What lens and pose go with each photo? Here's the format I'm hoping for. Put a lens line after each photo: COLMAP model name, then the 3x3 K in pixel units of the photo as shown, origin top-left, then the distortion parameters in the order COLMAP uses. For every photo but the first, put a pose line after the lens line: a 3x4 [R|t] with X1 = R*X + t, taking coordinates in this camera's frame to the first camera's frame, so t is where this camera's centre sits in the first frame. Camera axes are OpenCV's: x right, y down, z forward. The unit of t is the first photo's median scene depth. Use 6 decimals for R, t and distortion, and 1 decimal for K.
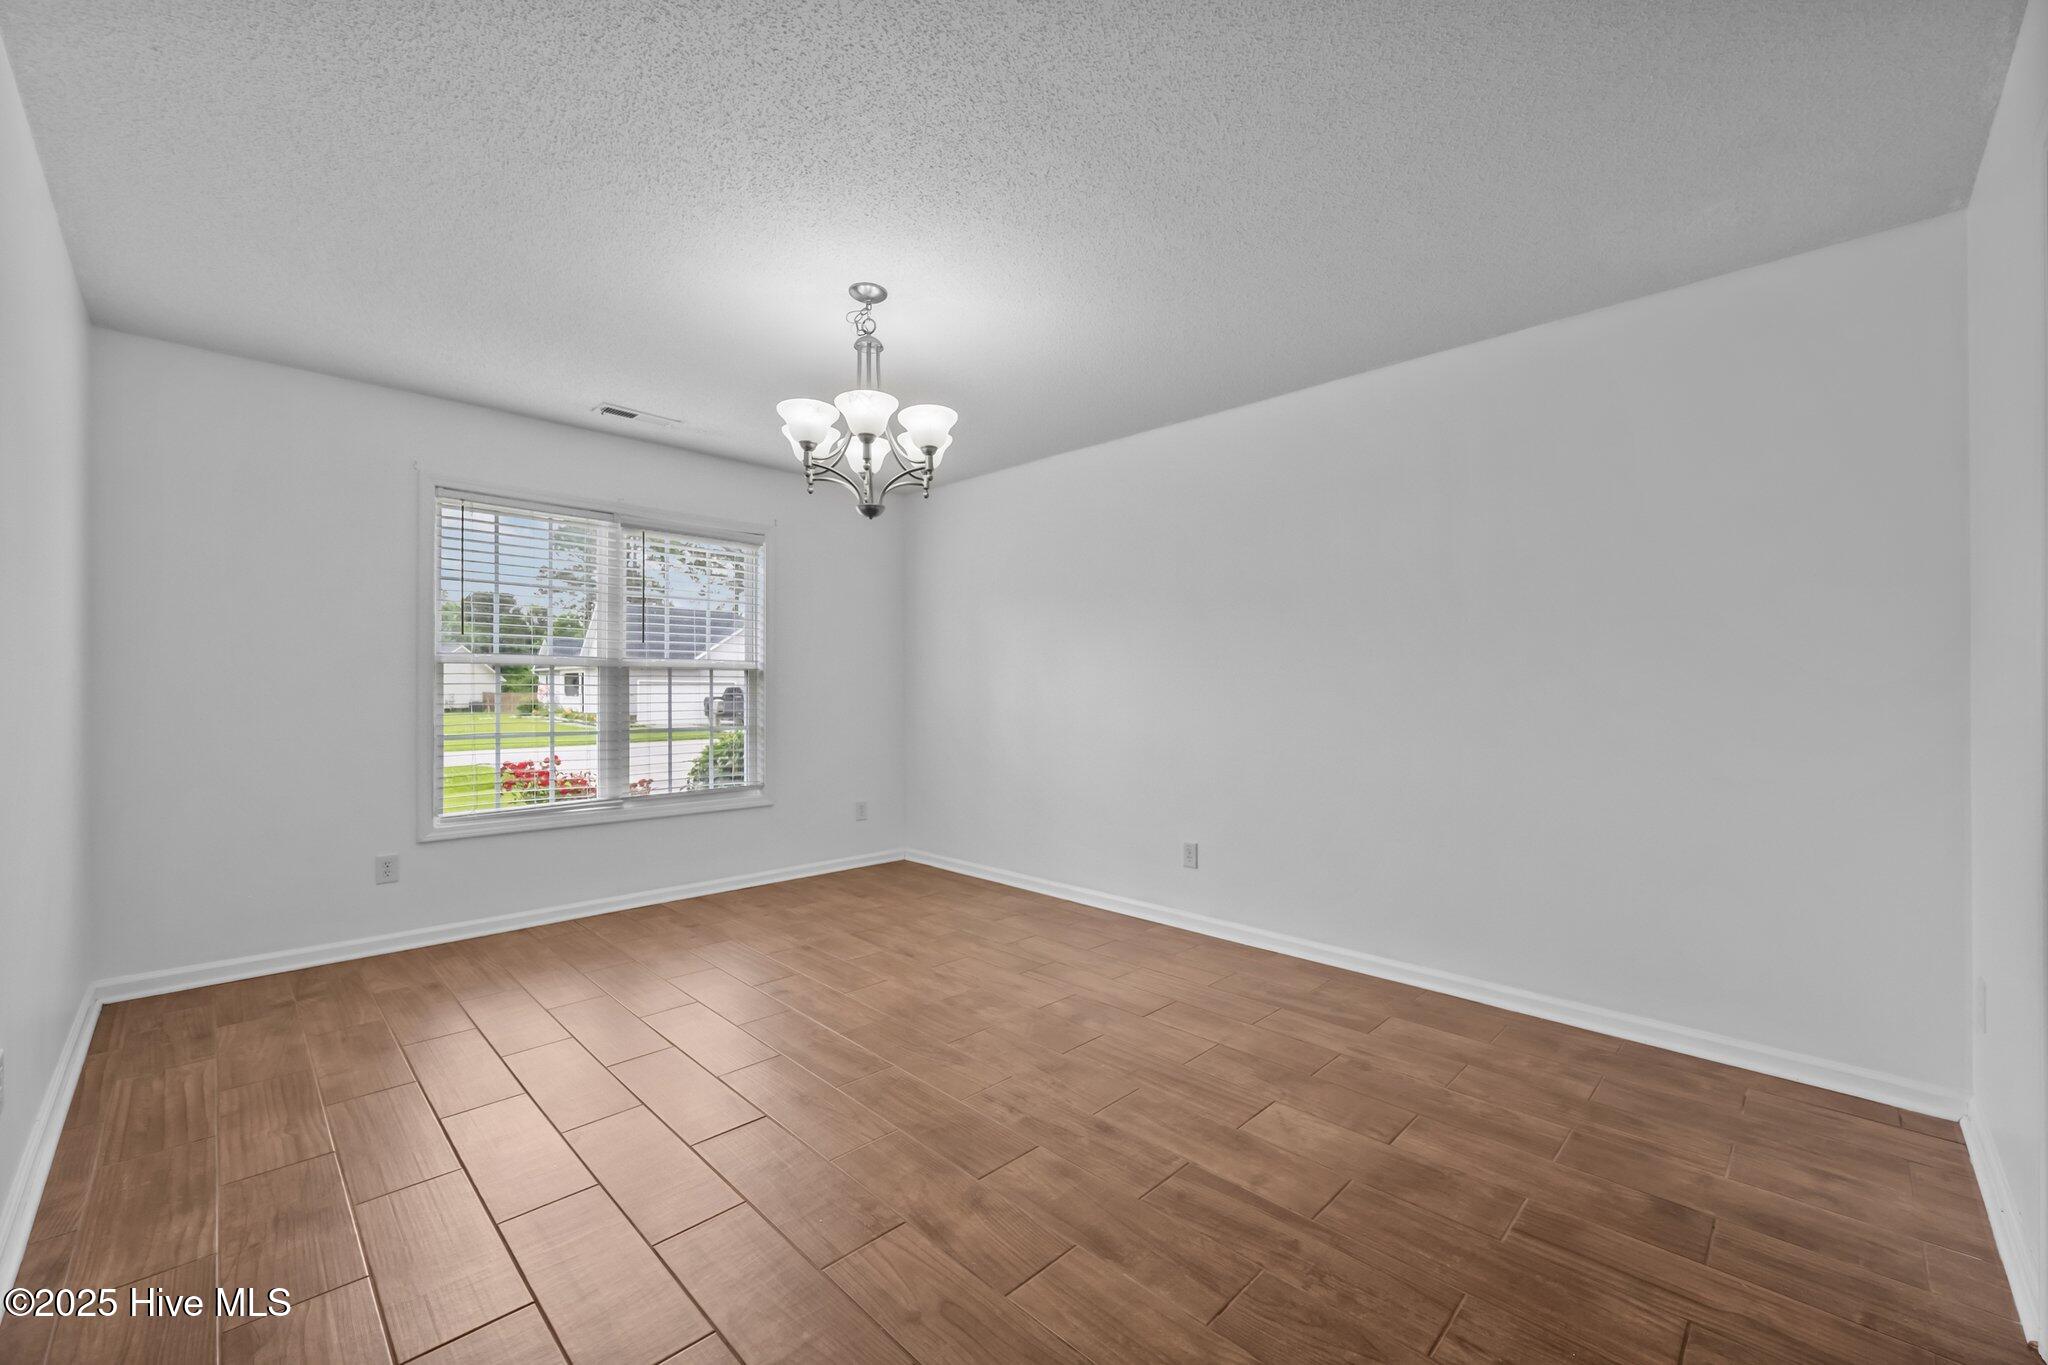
lens RADIAL K [[824.3, 0, 1022.6], [0, 824.3, 690.2], [0, 0, 1]] dist [0.000009, -0.000159]
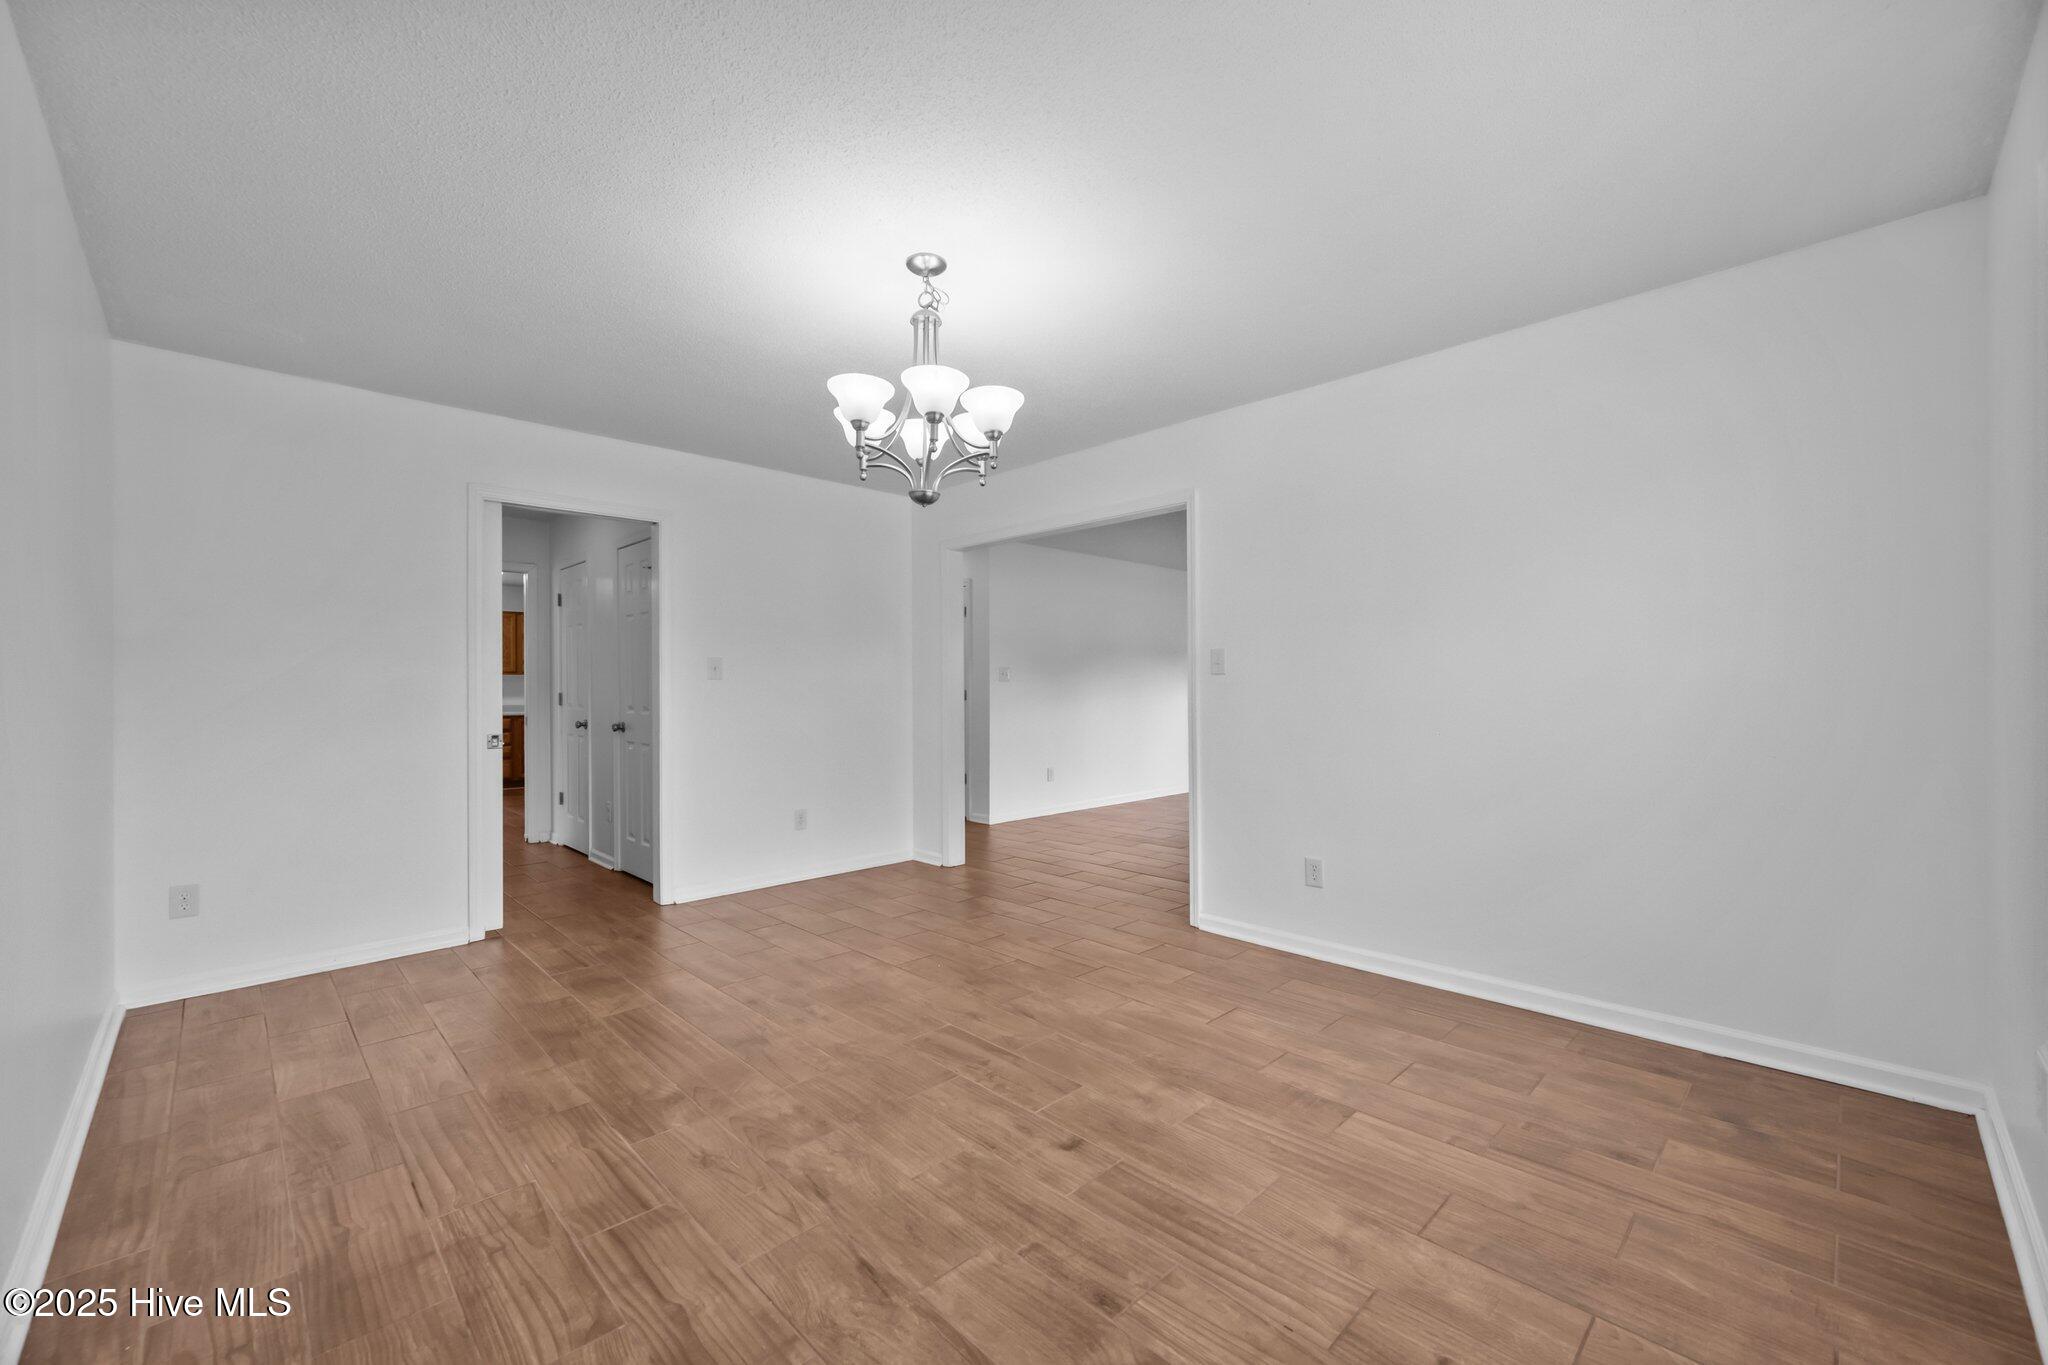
lens RADIAL K [[824.3, 0, 1022.6], [0, 824.3, 690.2], [0, 0, 1]] dist [0.000009, -0.000159]
pose [[-0.999934, 0.002805, 0.011121, -0.281801], [0.002785, 0.999994, -0.001848, 0.000627], [-0.011126, -0.001817, -0.999936, 1.785612]]
